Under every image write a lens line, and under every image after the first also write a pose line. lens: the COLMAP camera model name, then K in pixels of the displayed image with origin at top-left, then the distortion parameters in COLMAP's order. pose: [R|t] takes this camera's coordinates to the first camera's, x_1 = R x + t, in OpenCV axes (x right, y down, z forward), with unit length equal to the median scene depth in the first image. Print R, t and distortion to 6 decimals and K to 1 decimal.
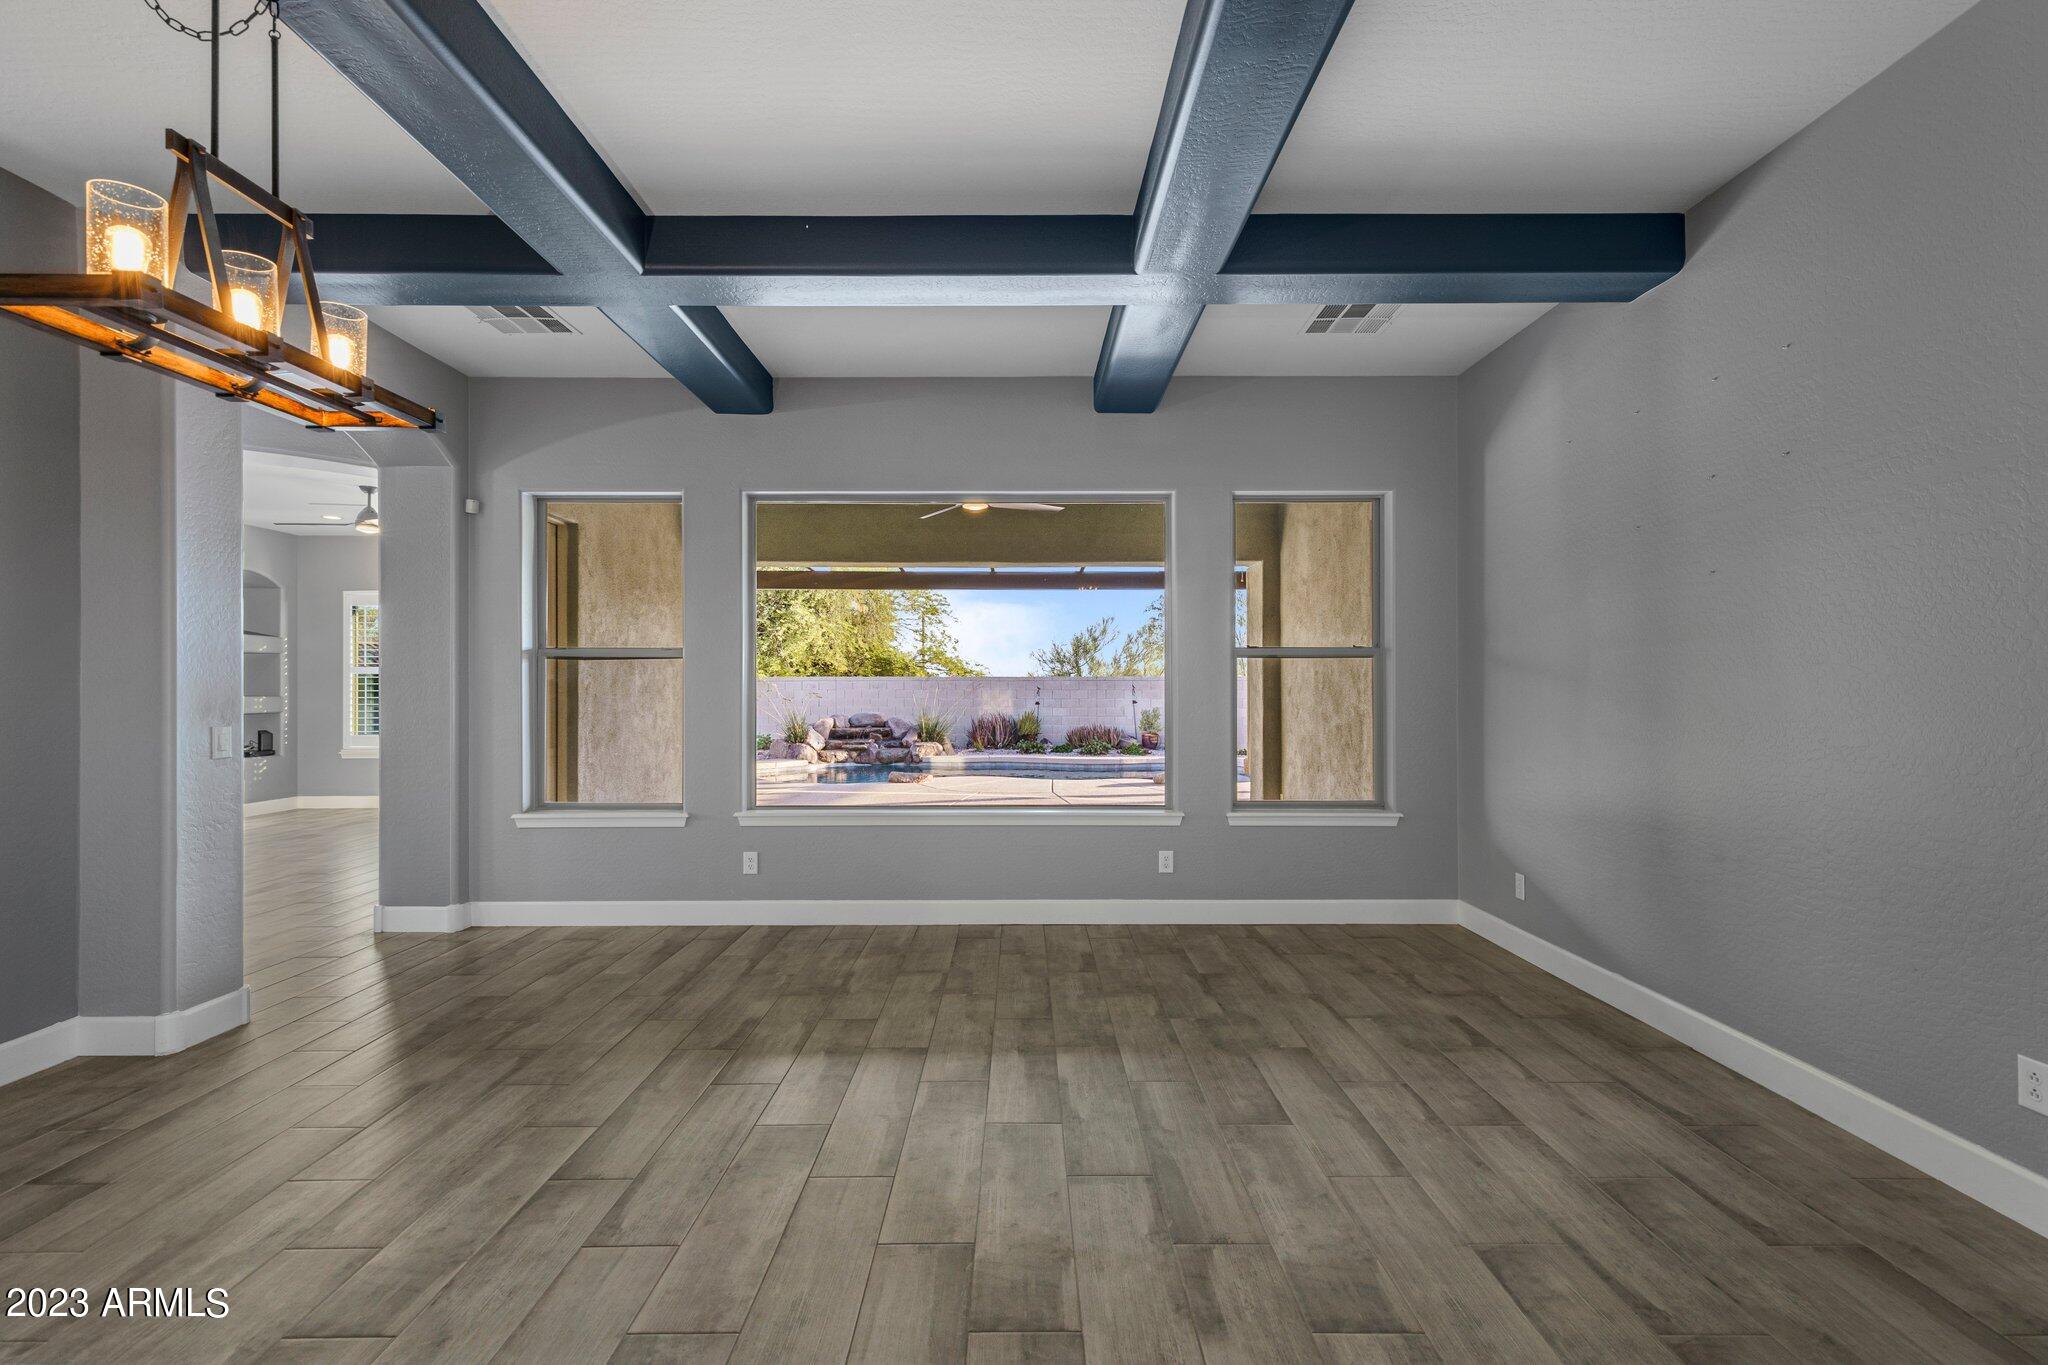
lens RADIAL K [[953.0, 0, 995.2], [0, 953.0, 683.0], [0, 0, 1]] dist [0.008428, -0.000227]
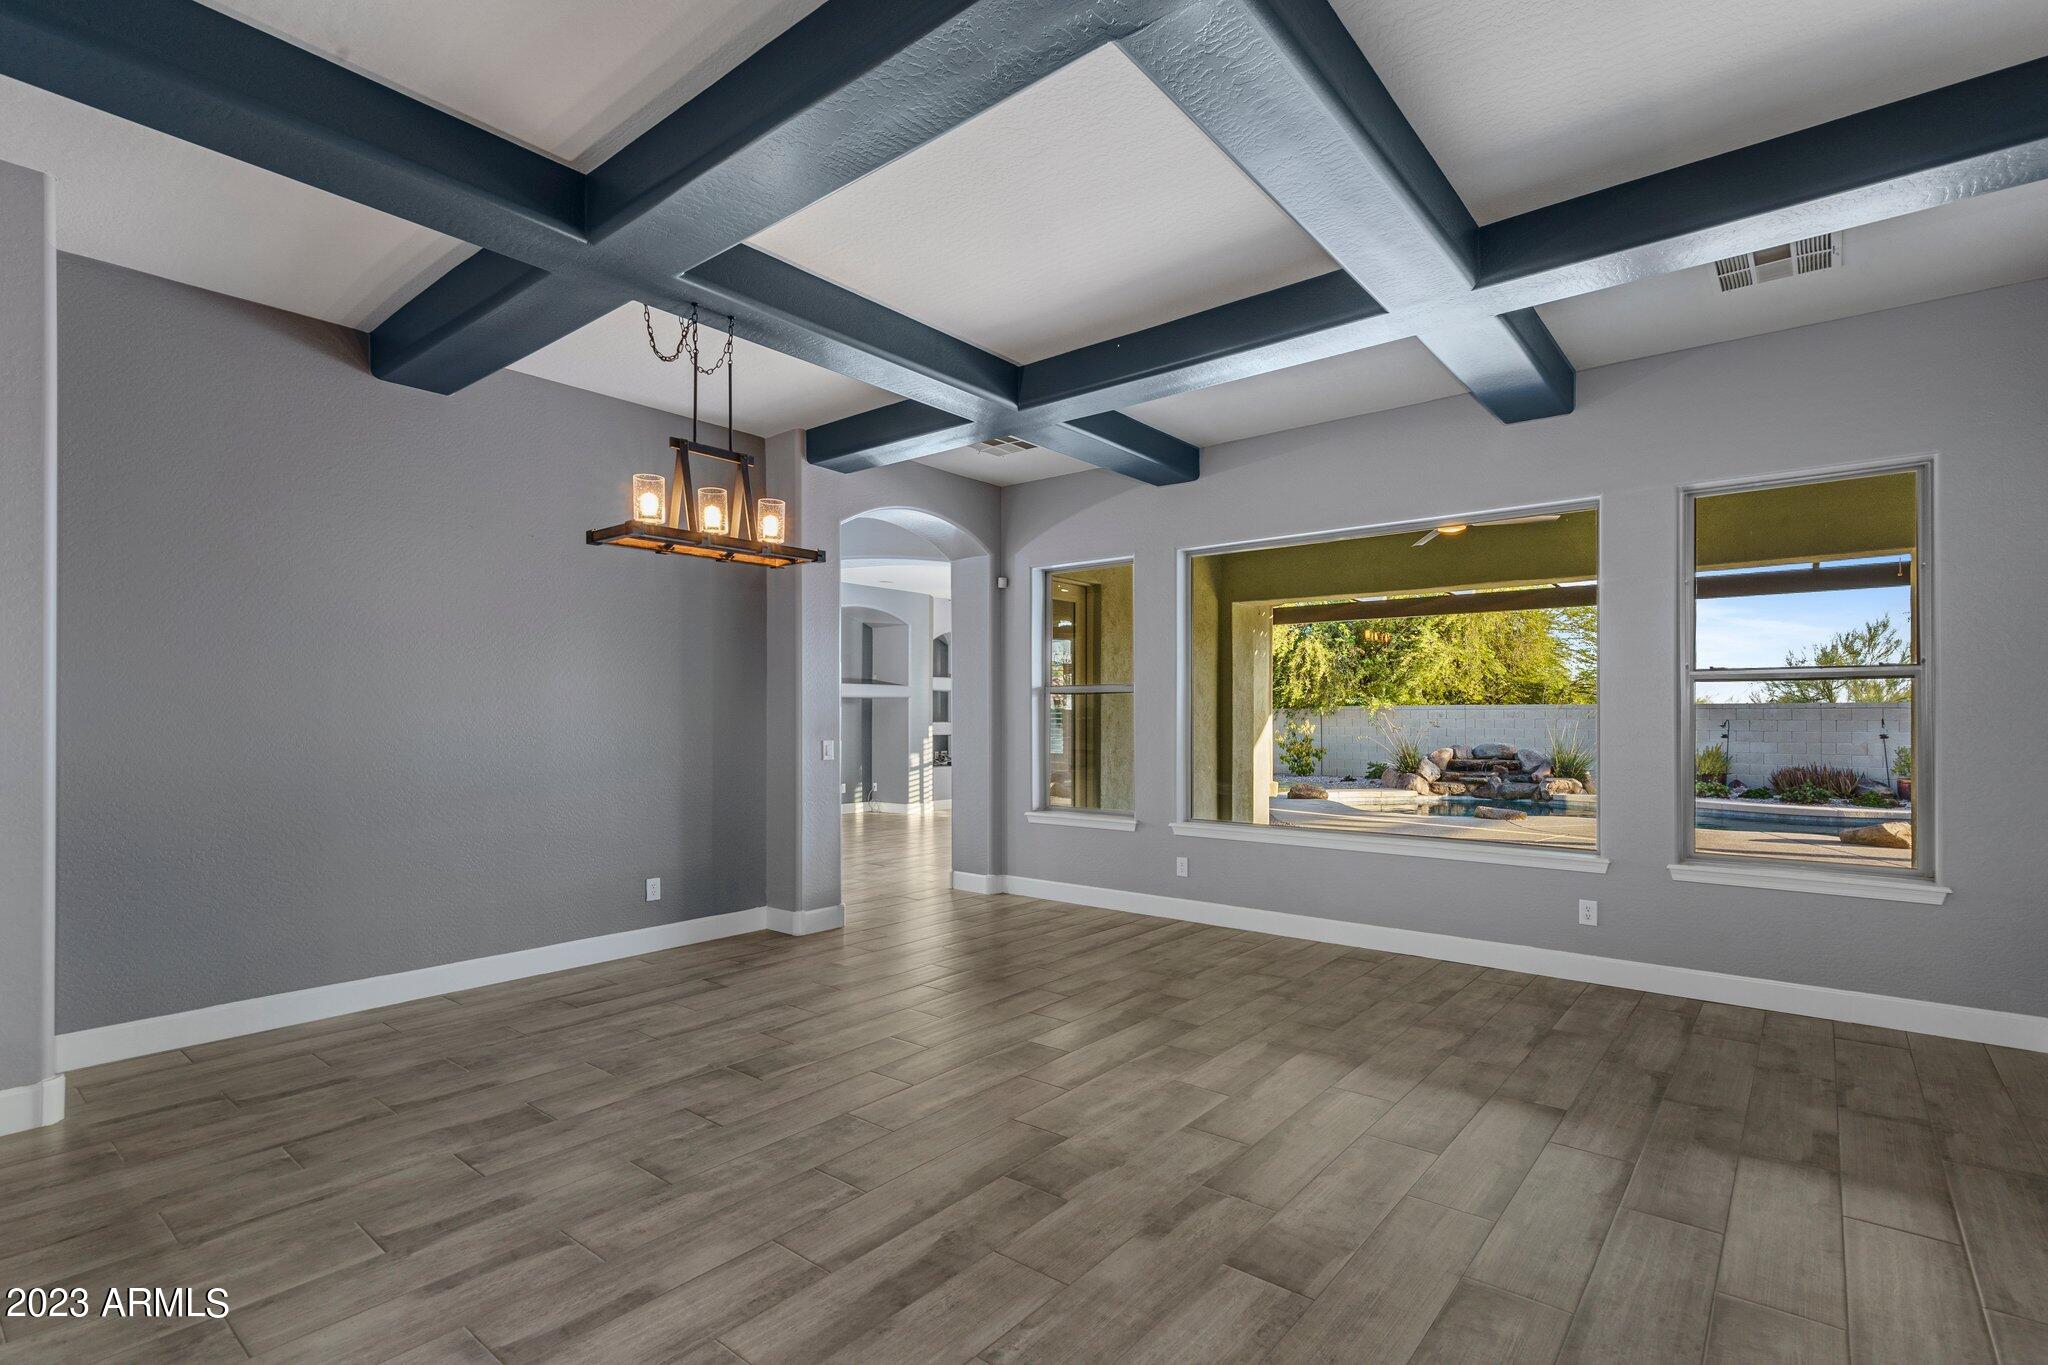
lens RADIAL K [[953.0, 0, 1030.2], [0, 953.0, 717.1], [0, 0, 1]] dist [0.008428, -0.000227]
pose [[0.776414, 0.001040, -0.630222, 0.403805], [0.002394, 0.999987, 0.004599, -0.001105], [0.630219, -0.005080, 0.776401, -0.029158]]
